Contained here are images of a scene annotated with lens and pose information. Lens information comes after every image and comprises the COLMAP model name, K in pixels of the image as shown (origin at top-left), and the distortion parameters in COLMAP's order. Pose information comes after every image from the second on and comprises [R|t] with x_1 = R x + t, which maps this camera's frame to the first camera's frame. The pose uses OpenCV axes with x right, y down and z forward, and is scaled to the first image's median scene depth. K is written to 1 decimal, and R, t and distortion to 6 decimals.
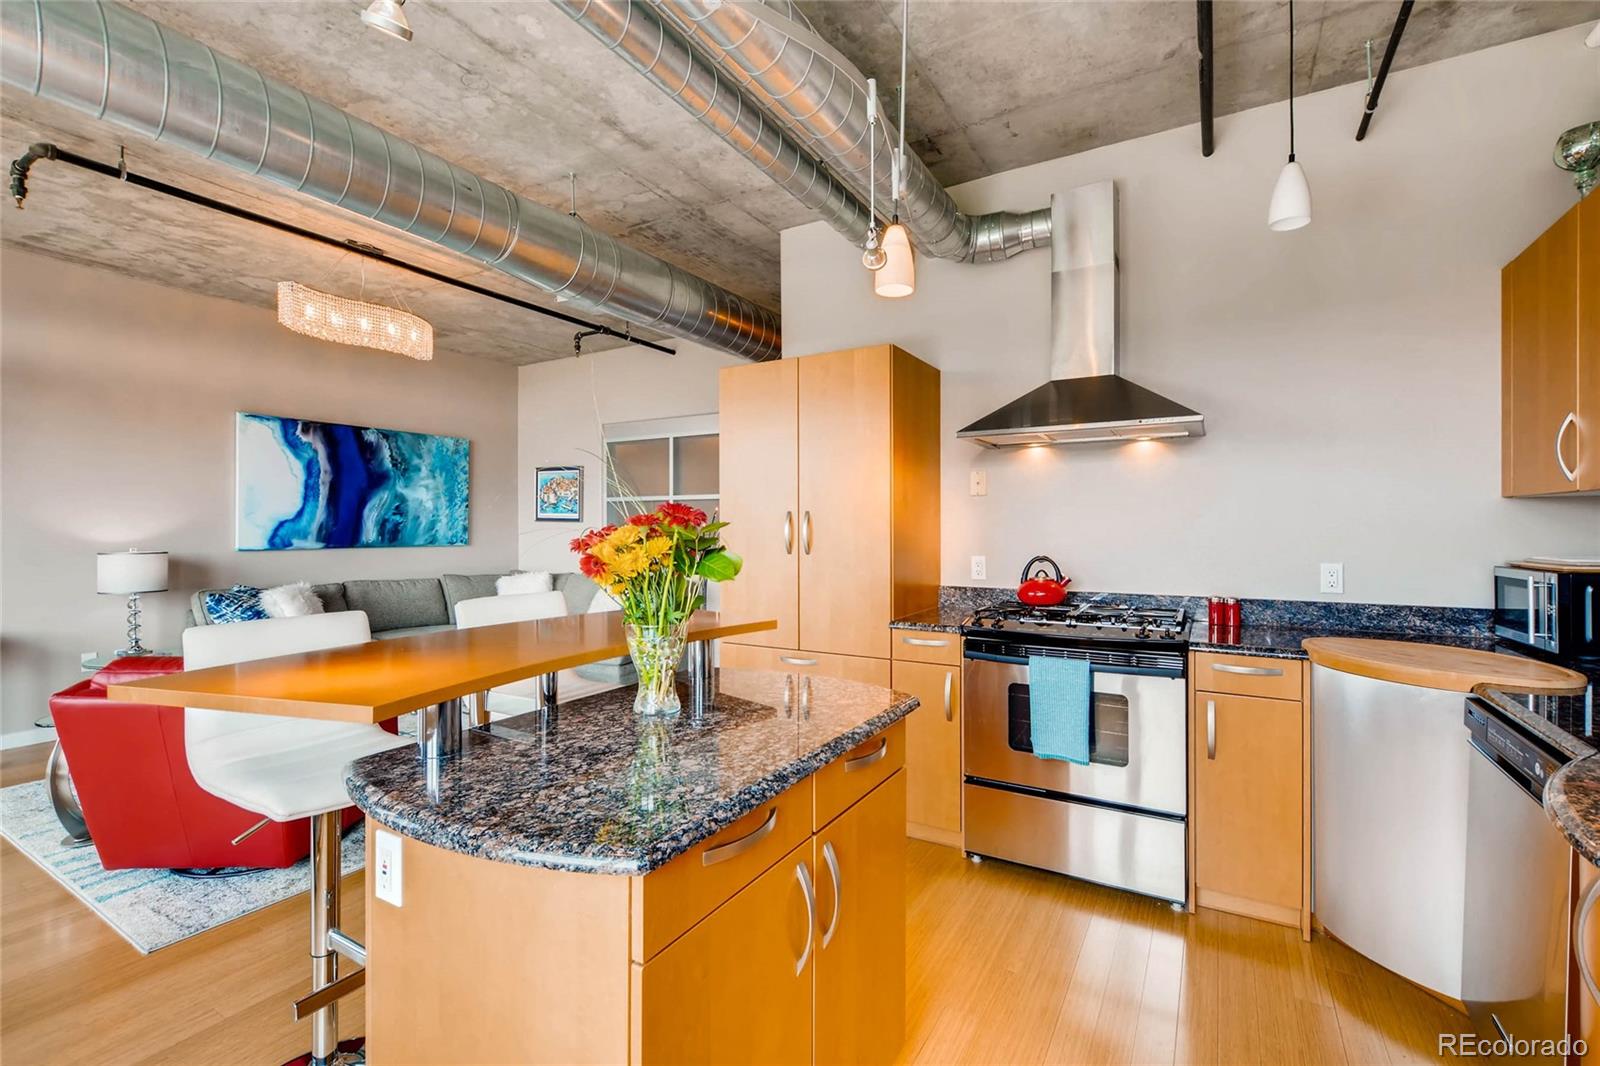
lens RADIAL K [[700.5, 0, 806.7], [0, 700.5, 527.1], [0, 0, 1]] dist [0.011439, -0.007134]
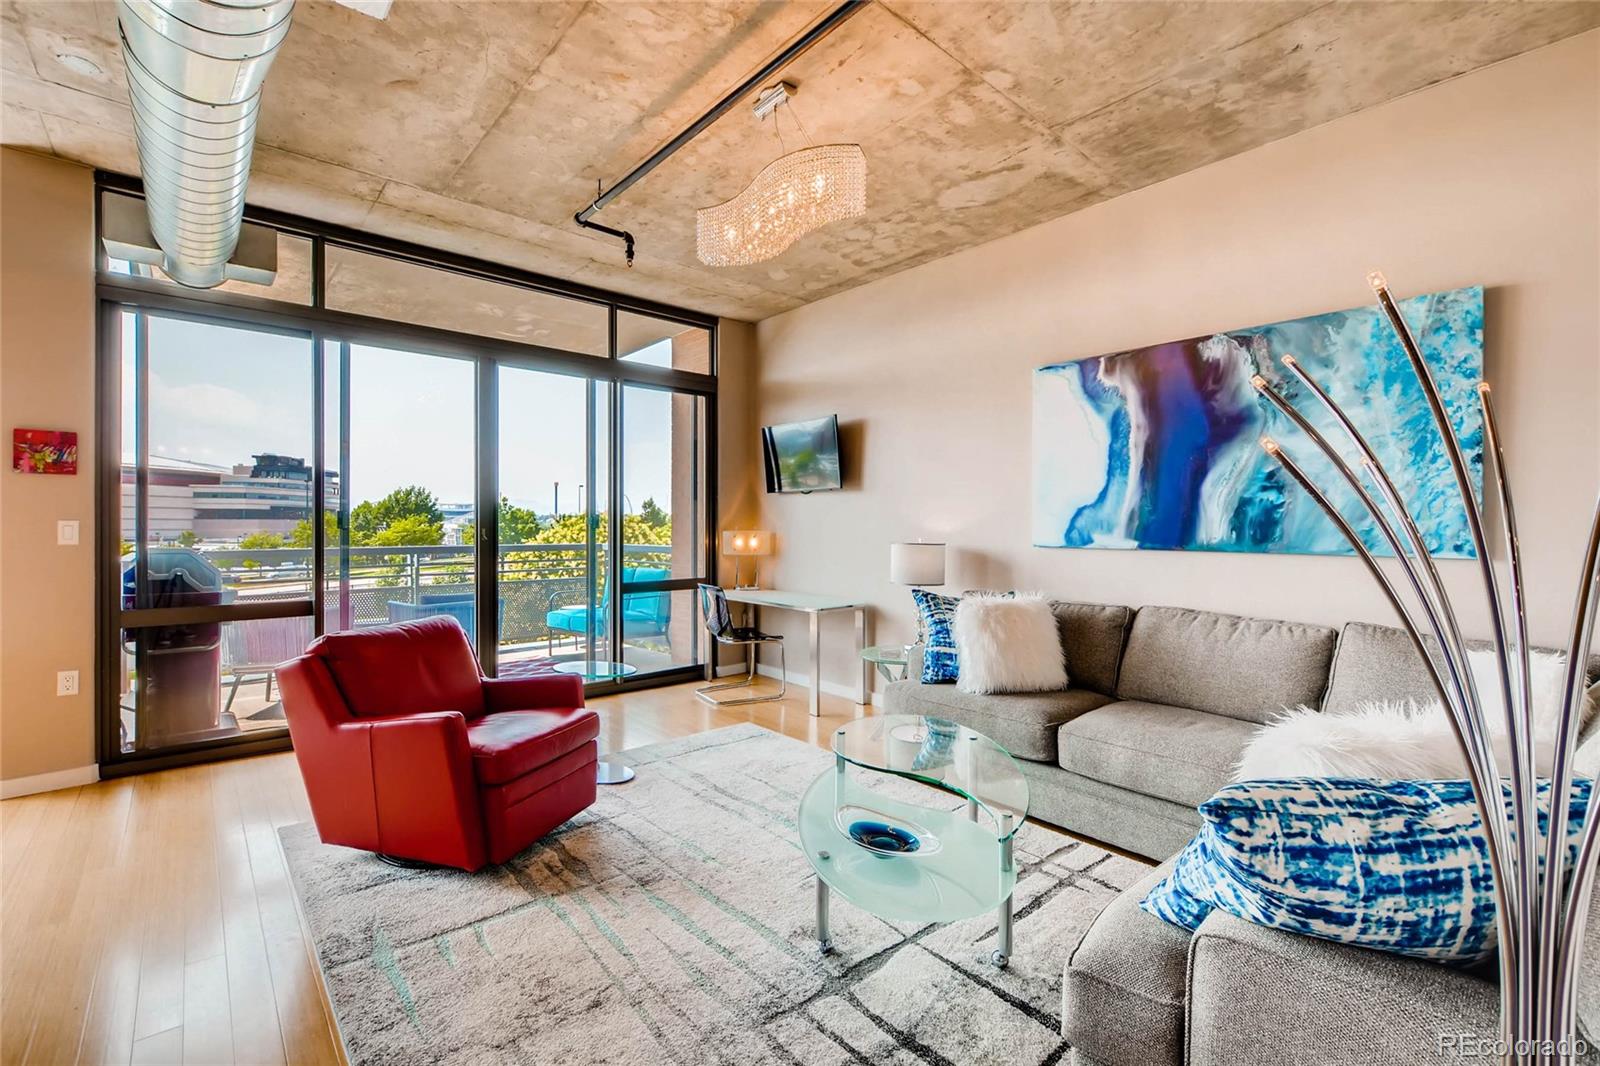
lens RADIAL K [[700.5, 0, 797.6], [0, 700.5, 525.2], [0, 0, 1]] dist [0.011439, -0.007134]
pose [[-0.317173, -0.003935, -0.948360, 0.004082], [-0.005256, 0.999983, -0.002392, 0.011762], [0.948353, 0.004226, -0.317188, 0.912917]]
